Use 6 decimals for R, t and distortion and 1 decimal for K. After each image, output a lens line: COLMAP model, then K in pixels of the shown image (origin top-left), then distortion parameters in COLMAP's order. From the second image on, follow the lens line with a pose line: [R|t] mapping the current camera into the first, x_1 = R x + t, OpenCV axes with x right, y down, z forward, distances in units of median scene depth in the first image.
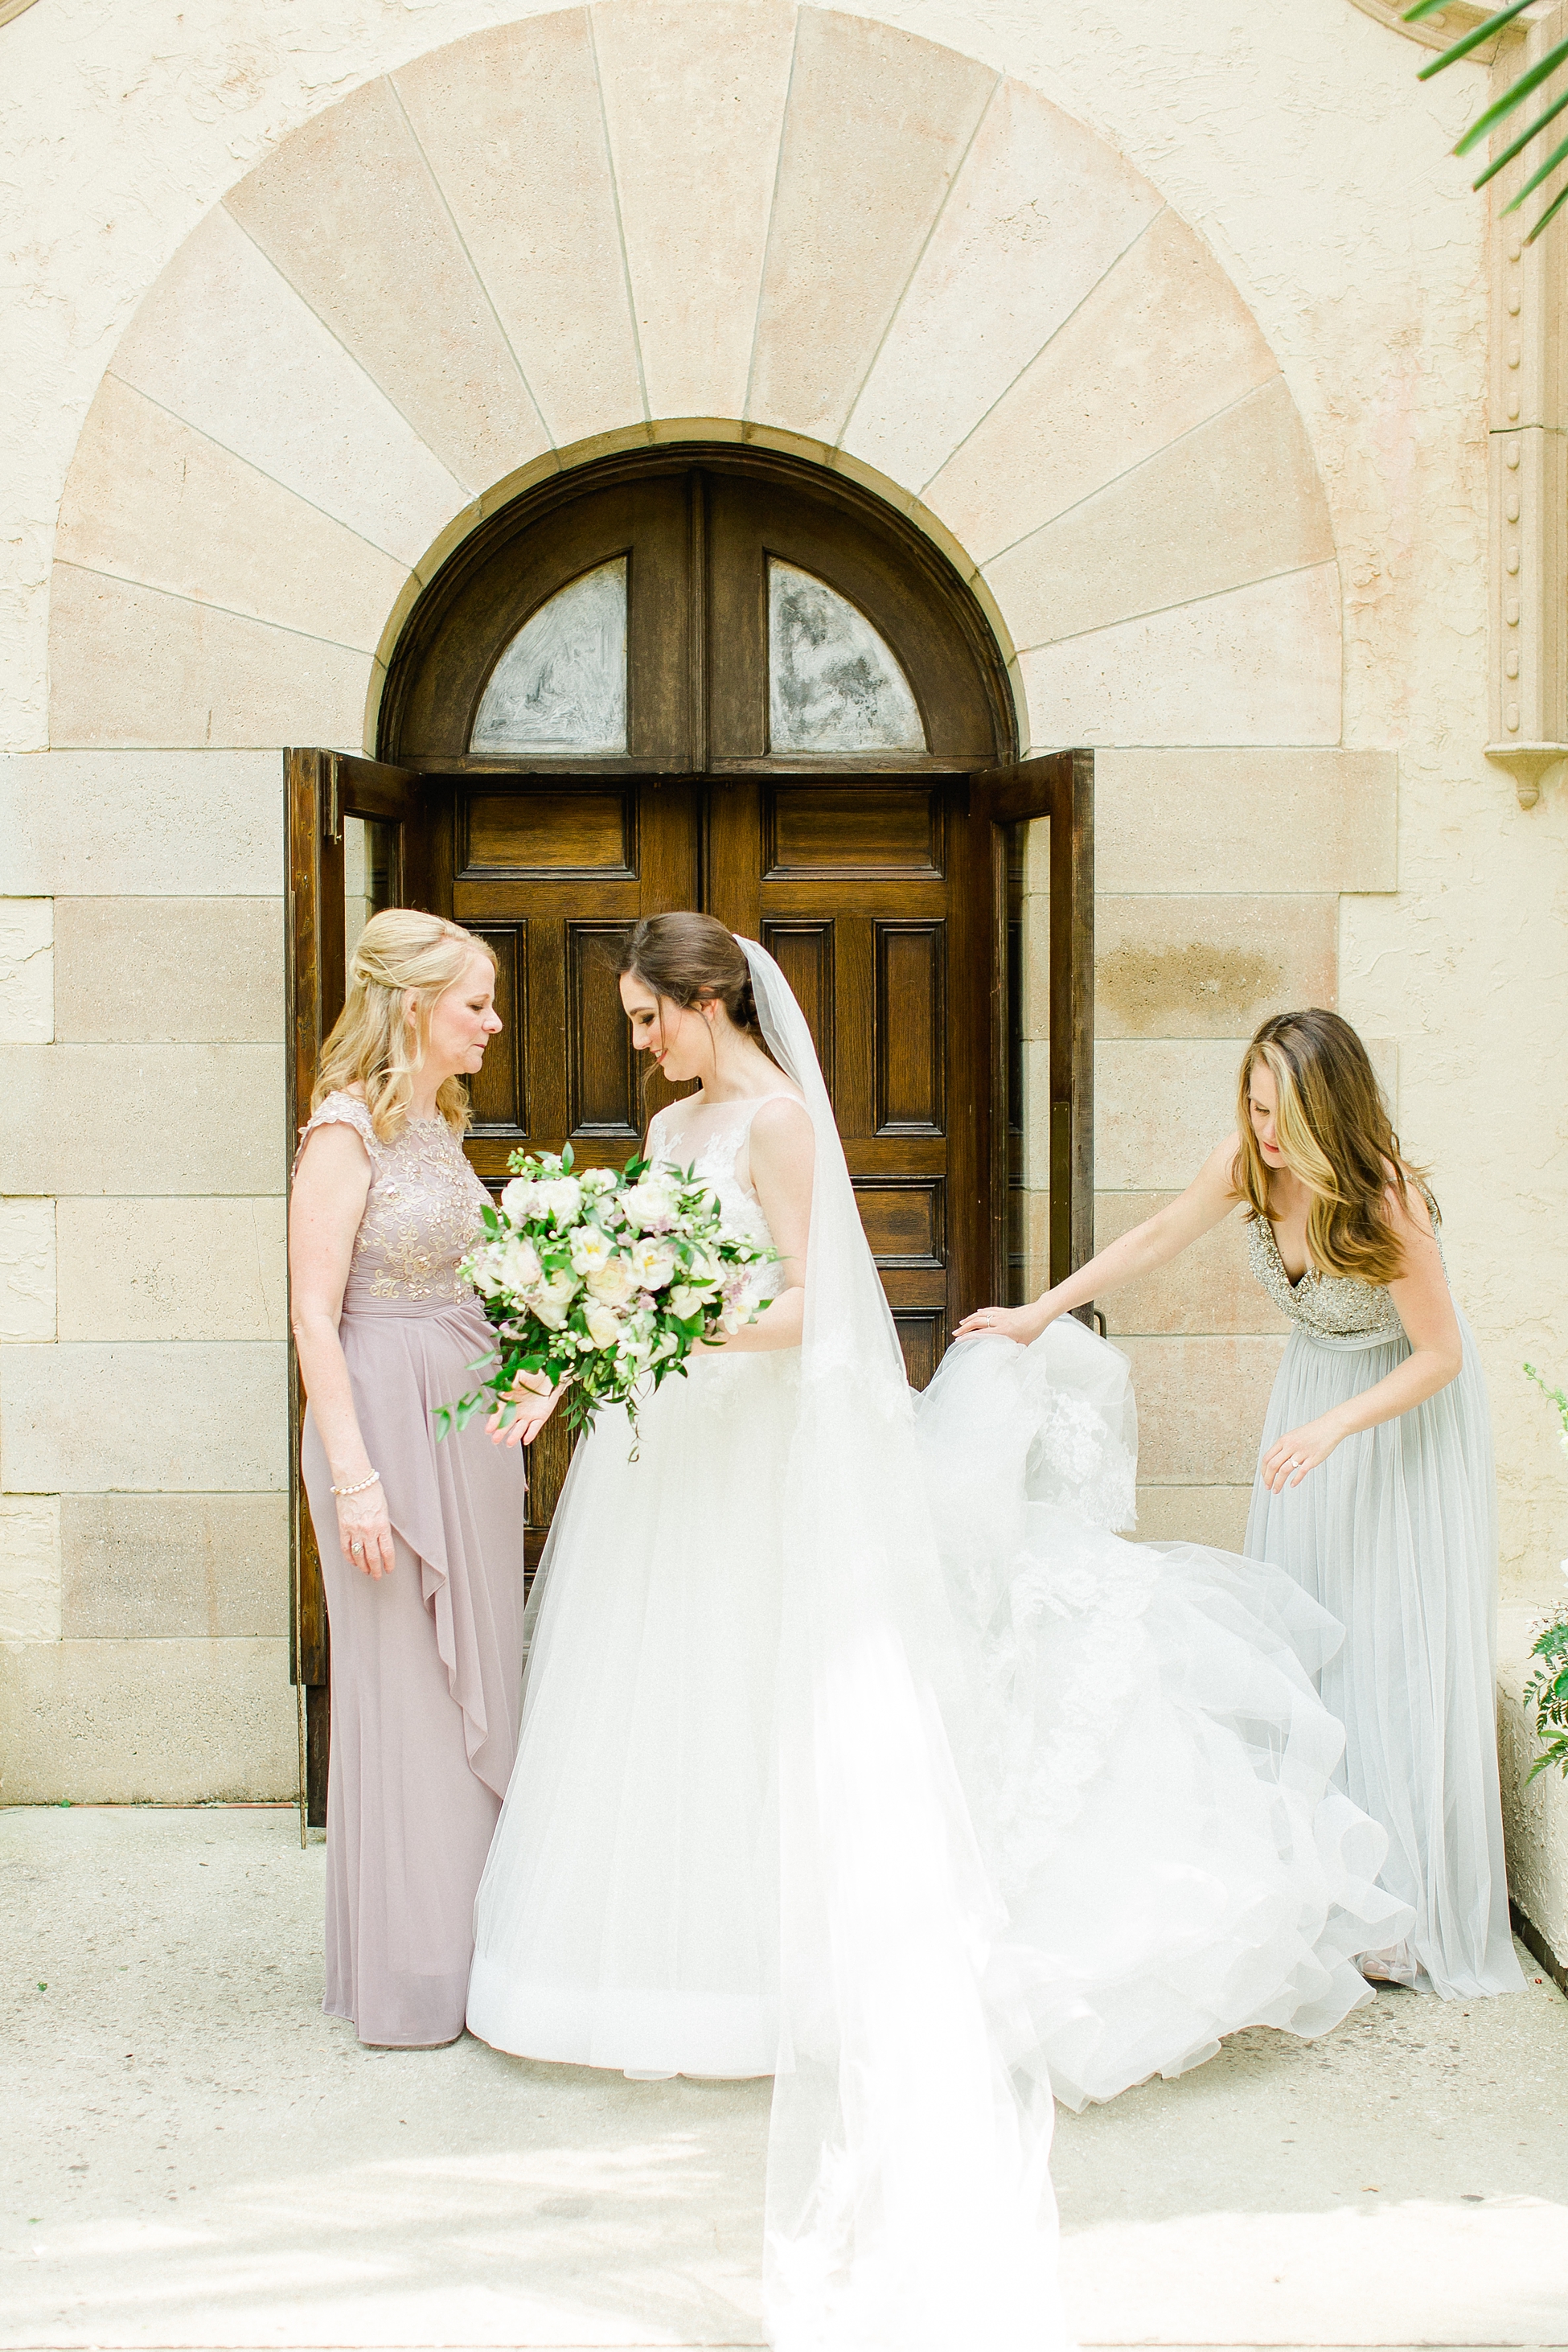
lens RADIAL K [[3329.5, 0, 781.4], [0, 3329.5, 1178.4], [0, 0, 1]] dist [0.020595, 0.000000]
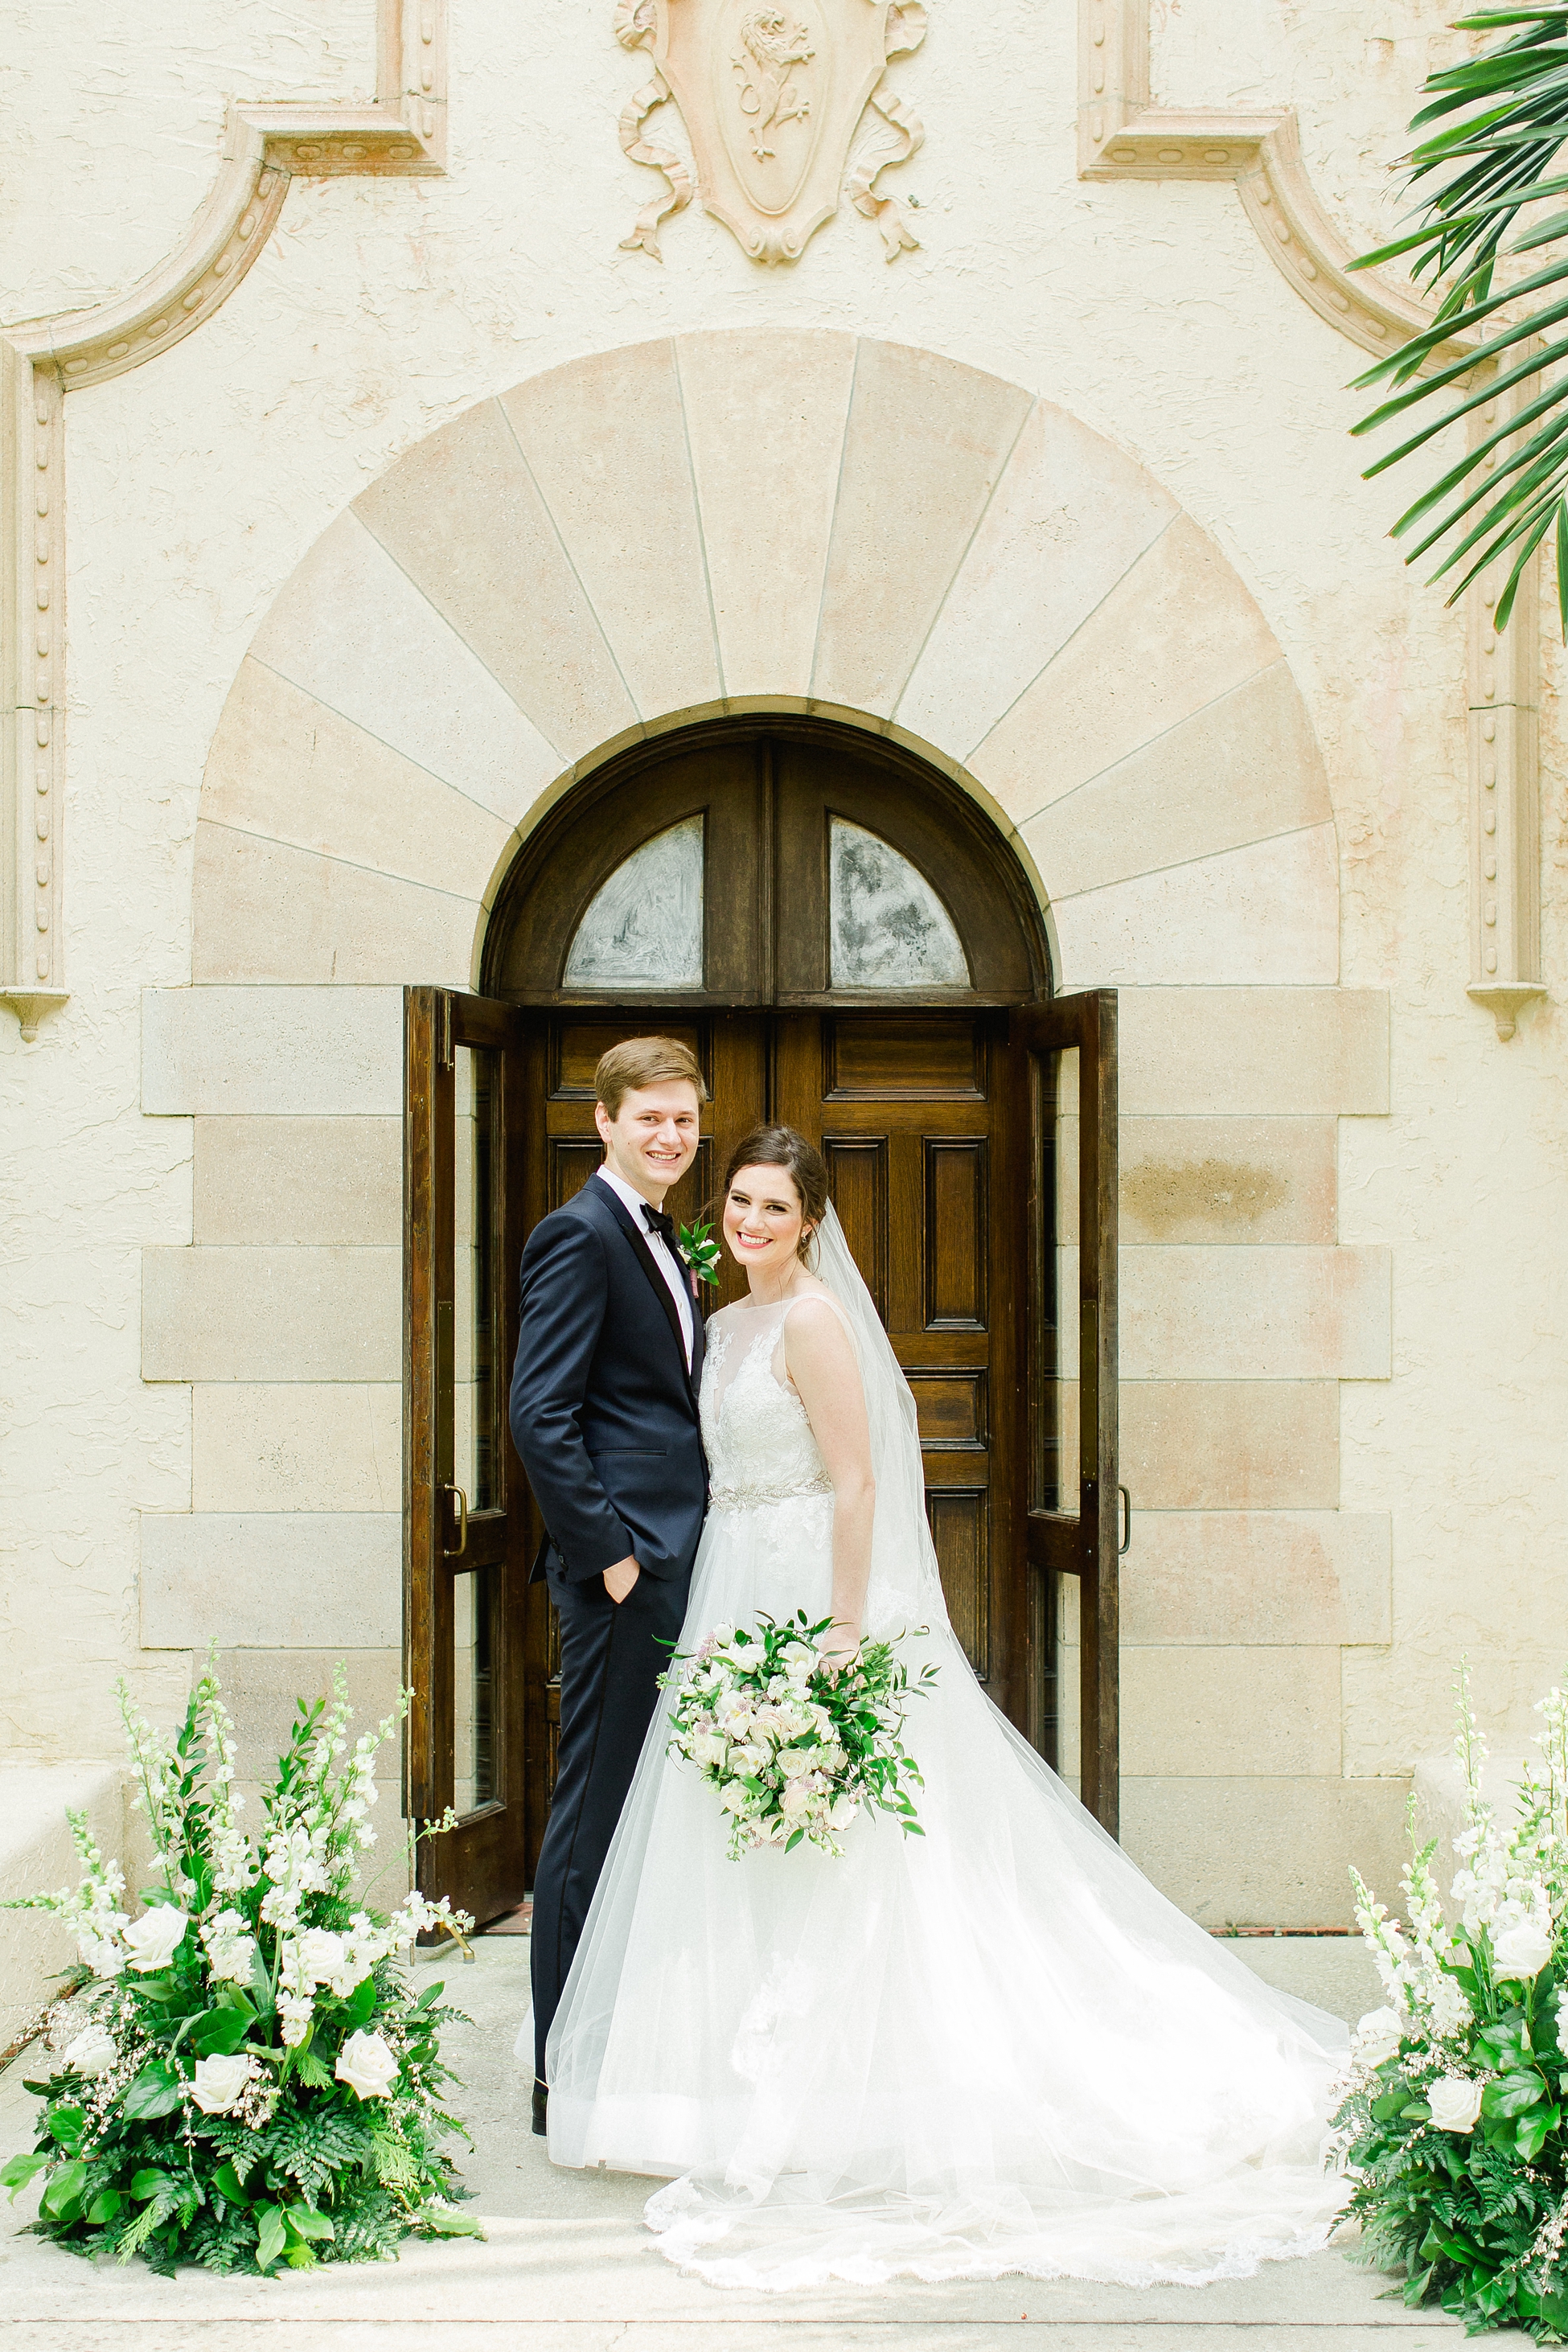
lens RADIAL K [[3329.5, 0, 783.1], [0, 3329.5, 1176.4], [0, 0, 1]] dist [0.020595, 0.000000]
pose [[0.999894, 0.002656, -0.014305, -0.003351], [-0.003534, 0.998088, -0.061705, 0.004764], [0.014114, 0.061749, 0.997992, -0.118776]]
